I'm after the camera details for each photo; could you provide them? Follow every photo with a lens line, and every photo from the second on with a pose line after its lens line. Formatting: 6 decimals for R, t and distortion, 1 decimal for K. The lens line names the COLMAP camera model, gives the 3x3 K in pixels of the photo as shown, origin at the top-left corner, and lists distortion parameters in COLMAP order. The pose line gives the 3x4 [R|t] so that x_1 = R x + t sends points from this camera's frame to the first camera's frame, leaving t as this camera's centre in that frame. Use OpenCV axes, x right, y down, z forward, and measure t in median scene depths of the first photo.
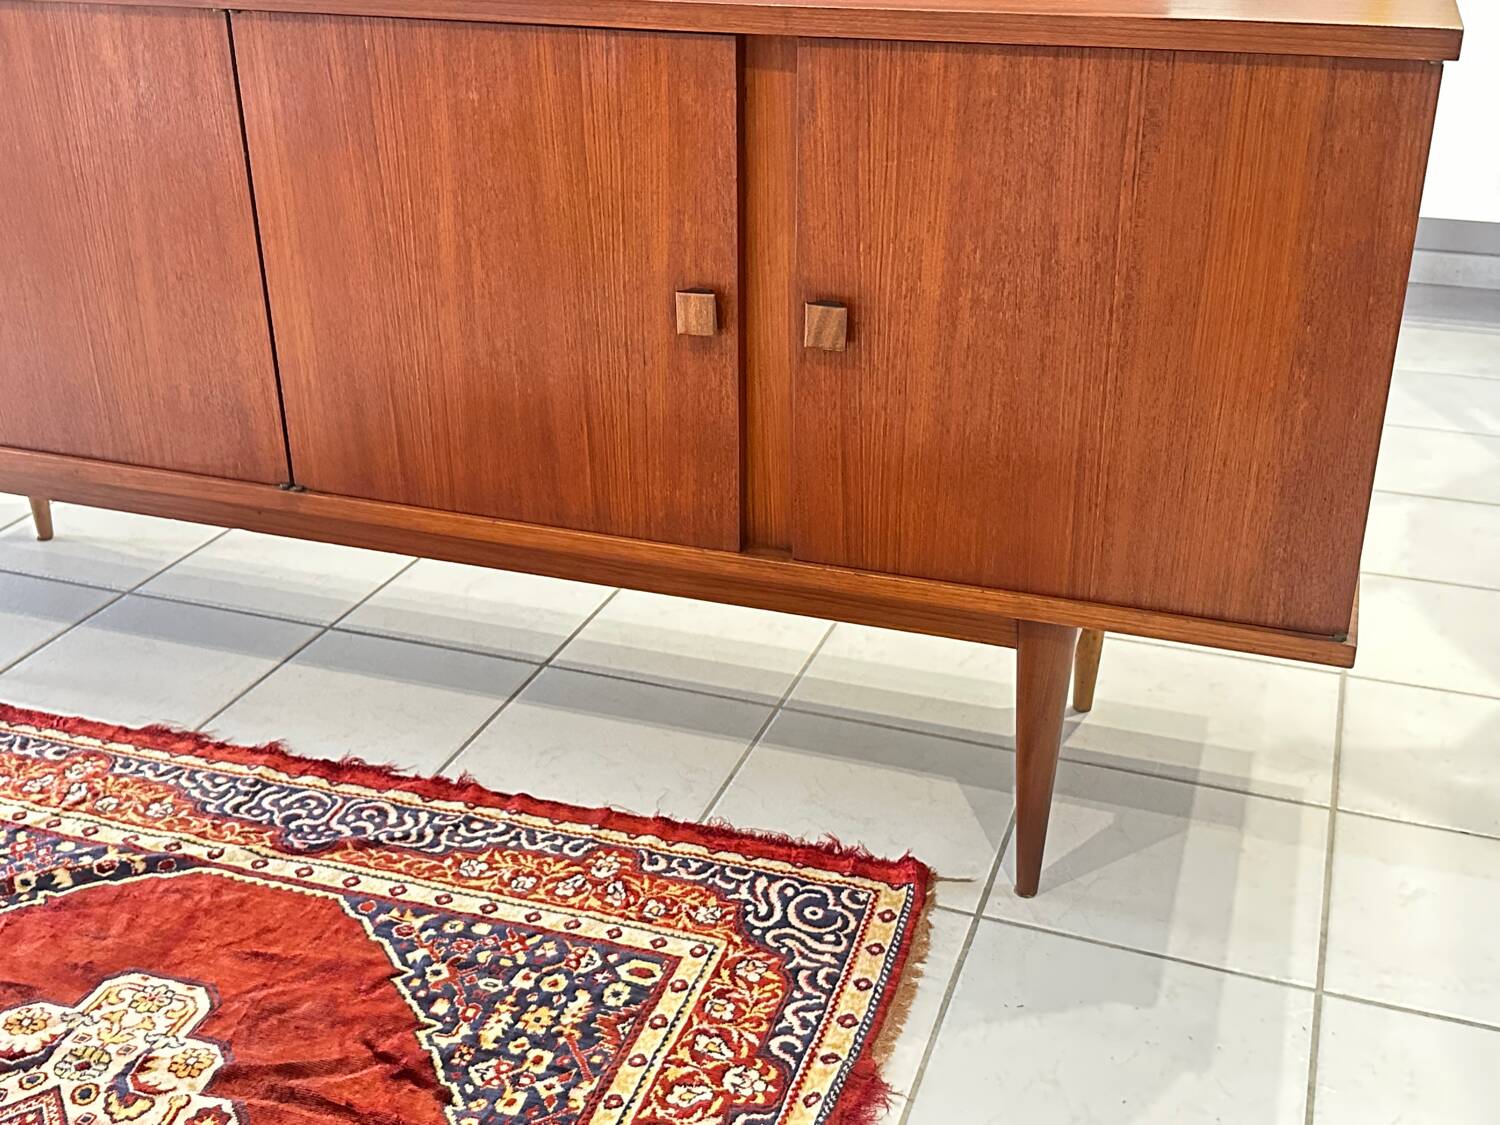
lens RADIAL K [[1583.3, 0, 788.3], [0, 1583.3, 545.5], [0, 0, 1]] dist [0.080351, 0.000000]
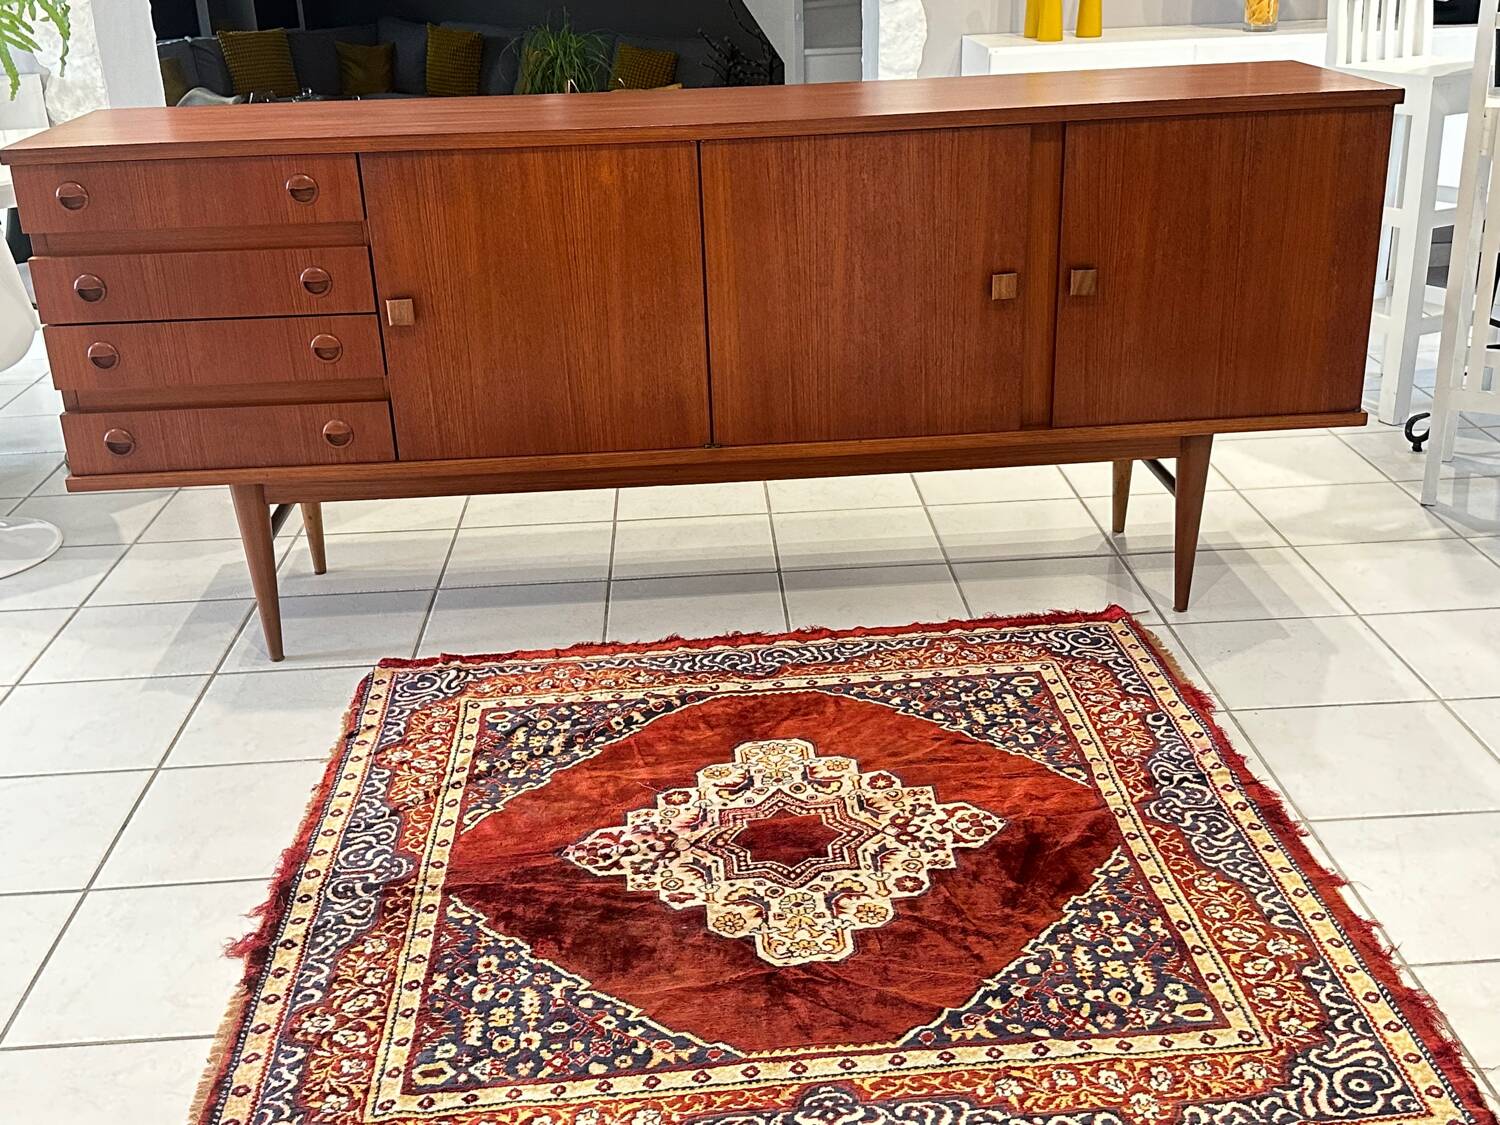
lens RADIAL K [[1583.3, 0, 744.8], [0, 1583.3, 571.9], [0, 0, 1]] dist [0.080351, 0.000000]
pose [[0.920419, -0.177475, 0.348326, -0.876312], [0.191632, 0.981447, -0.006314, 0.101883], [-0.340743, 0.072562, 0.937352, -0.444389]]
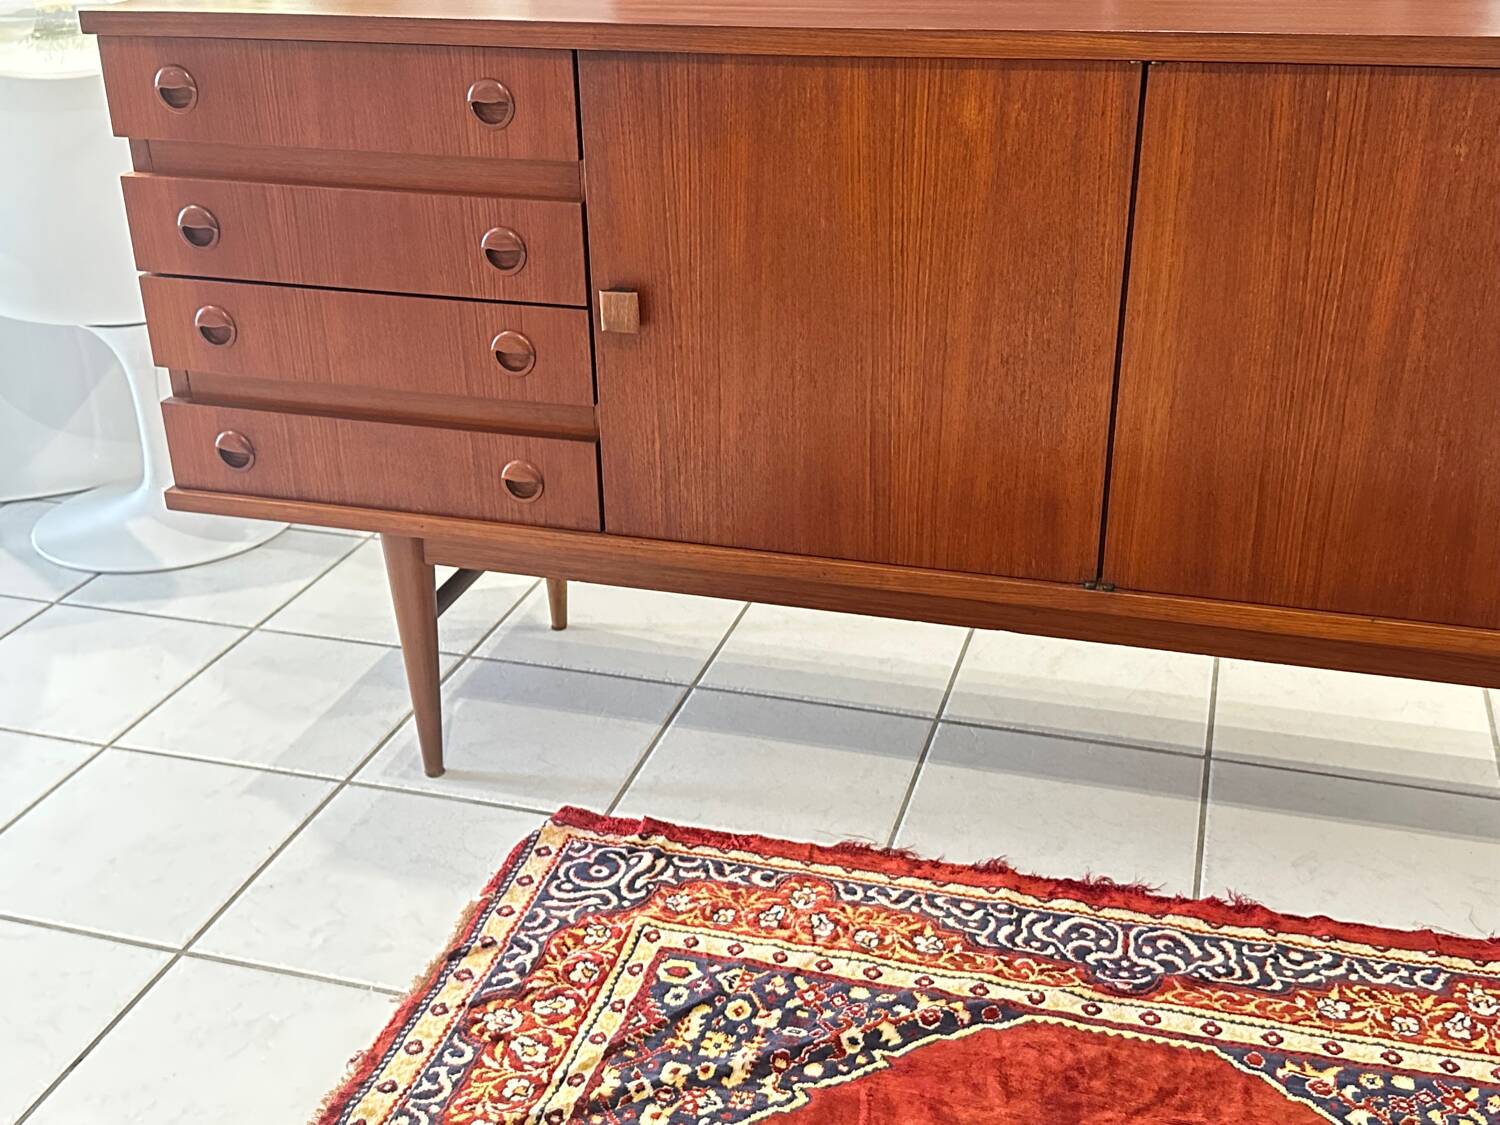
lens RADIAL K [[1583.3, 0, 744.5], [0, 1583.3, 546.6], [0, 0, 1]] dist [0.080351, 0.000000]
pose [[0.998833, -0.033970, 0.034329, -0.569277], [0.033999, 0.999422, -0.000266, -0.068678], [-0.034300, 0.001433, 0.999411, 0.119090]]
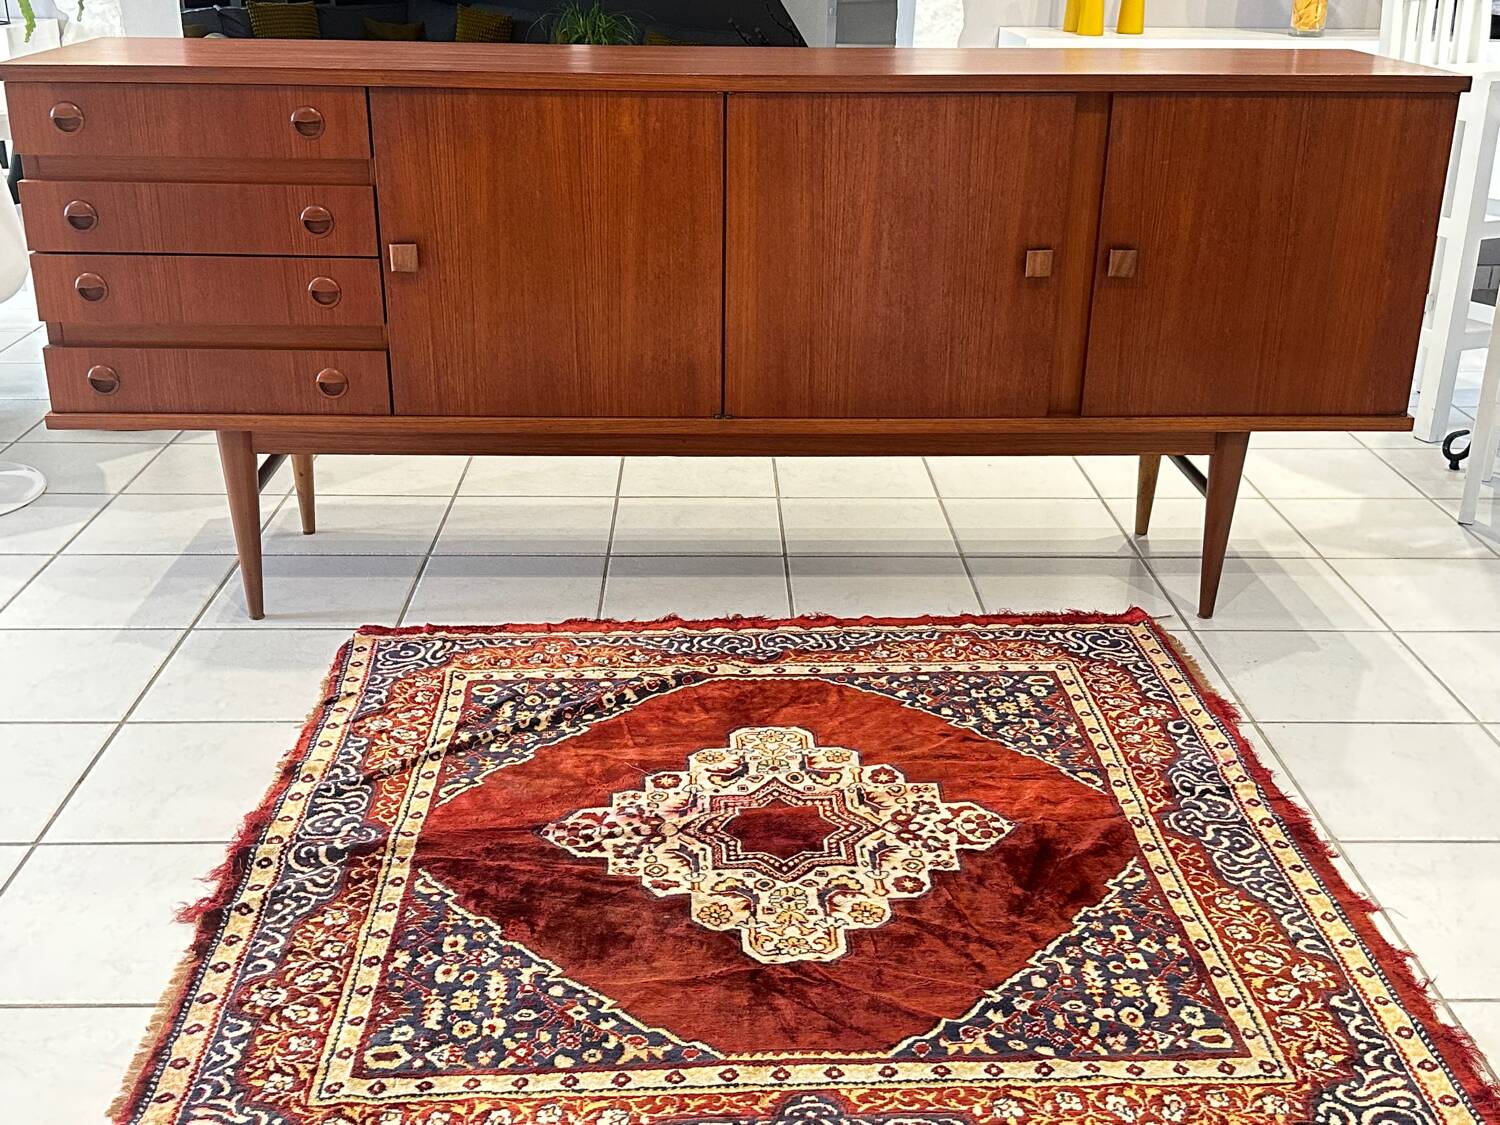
lens RADIAL K [[1583.3, 0, 730.6], [0, 1583.3, 555.0], [0, 0, 1]] dist [0.080351, 0.000000]
pose [[0.932154, -0.122989, 0.340533, -0.855333], [0.140100, 0.989795, -0.026021, 0.133340], [-0.333858, 0.071965, 0.939872, -0.368776]]
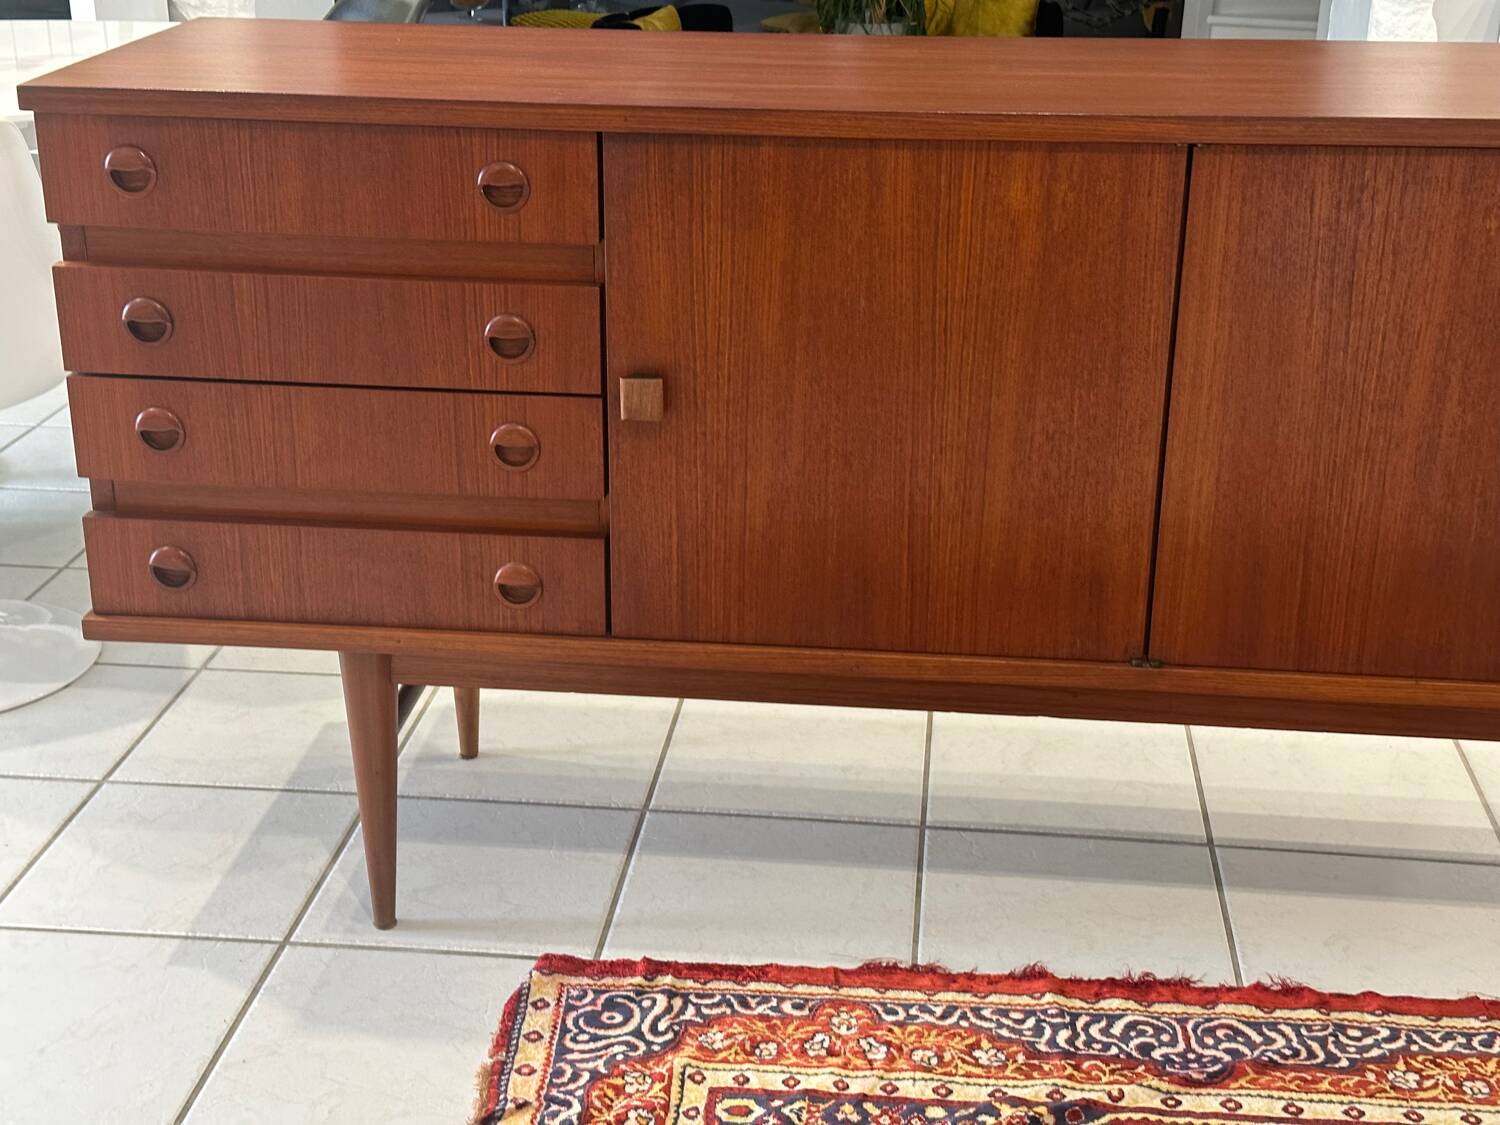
lens RADIAL K [[2039.3, 0, 721.9], [0, 2039.3, 542.6], [0, 0, 1]] dist [0.118201, 0.000000]
pose [[0.973358, -0.076616, 0.216110, -0.816944], [0.089065, 0.994847, -0.048453, -0.072128], [-0.211284, 0.066410, 0.975166, -0.055763]]
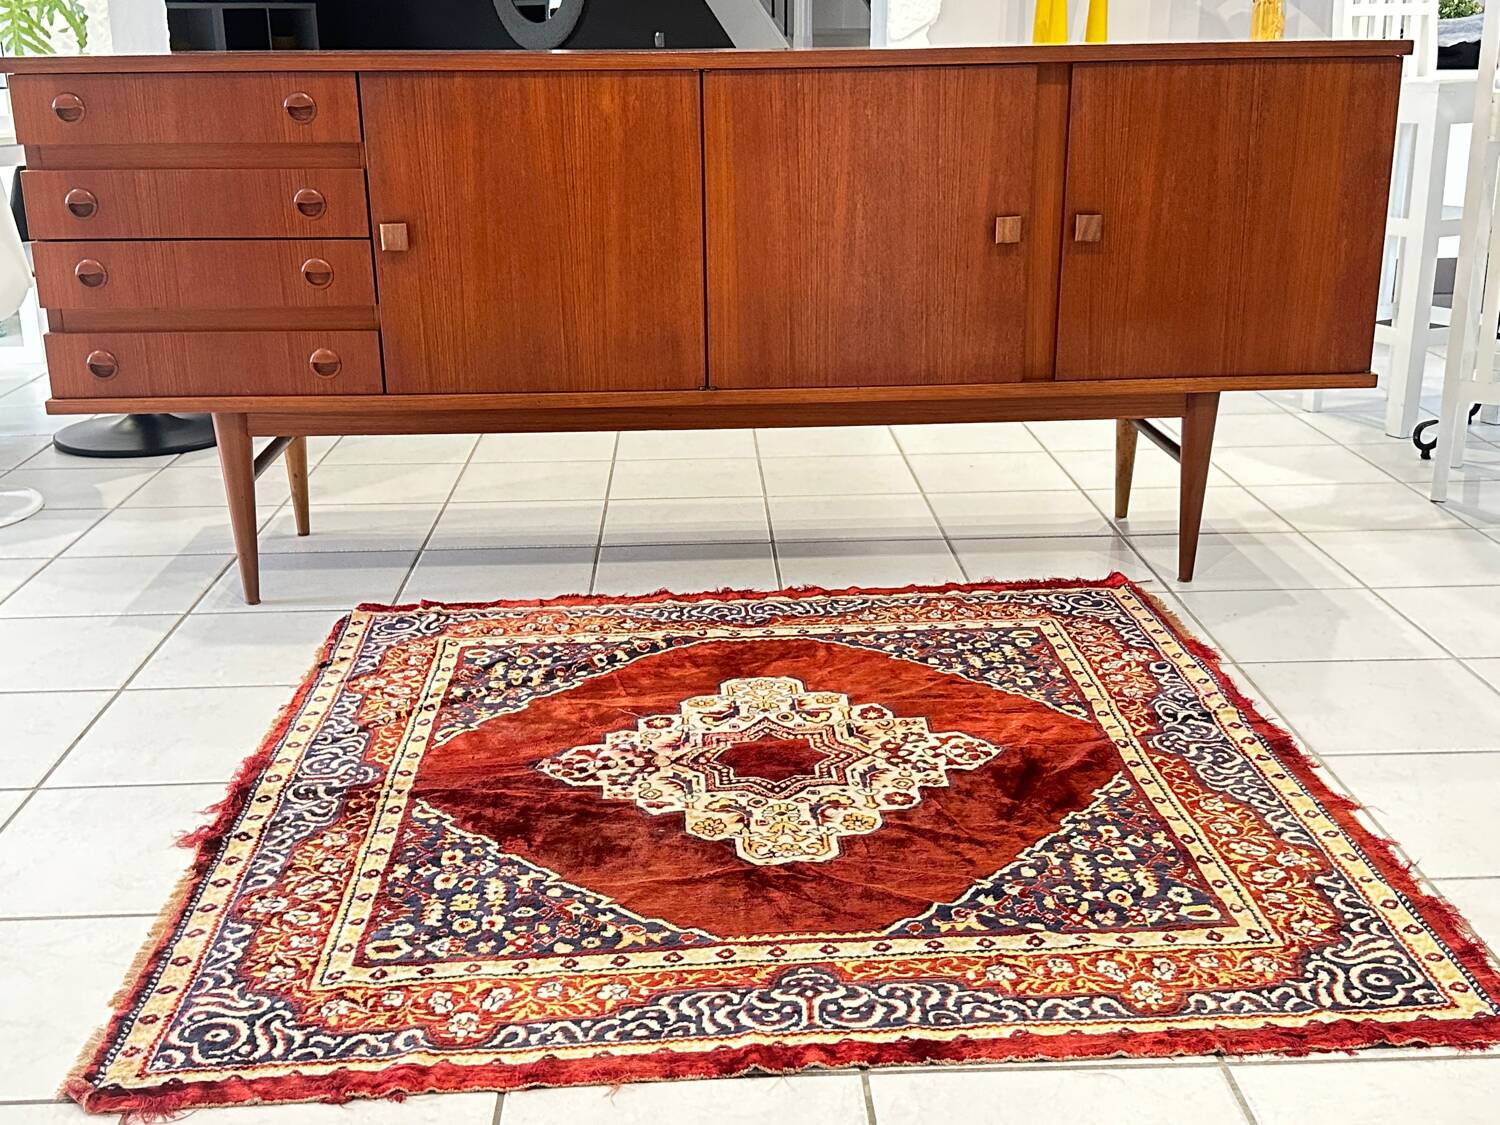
lens RADIAL K [[1583.3, 0, 734.1], [0, 1583.3, 573.4], [0, 0, 1]] dist [0.080351, 0.000000]
pose [[0.926953, -0.117634, 0.356259, -0.883740], [0.165331, 0.980479, -0.106428, 0.312976], [-0.336785, 0.157554, 0.928306, -0.382851]]
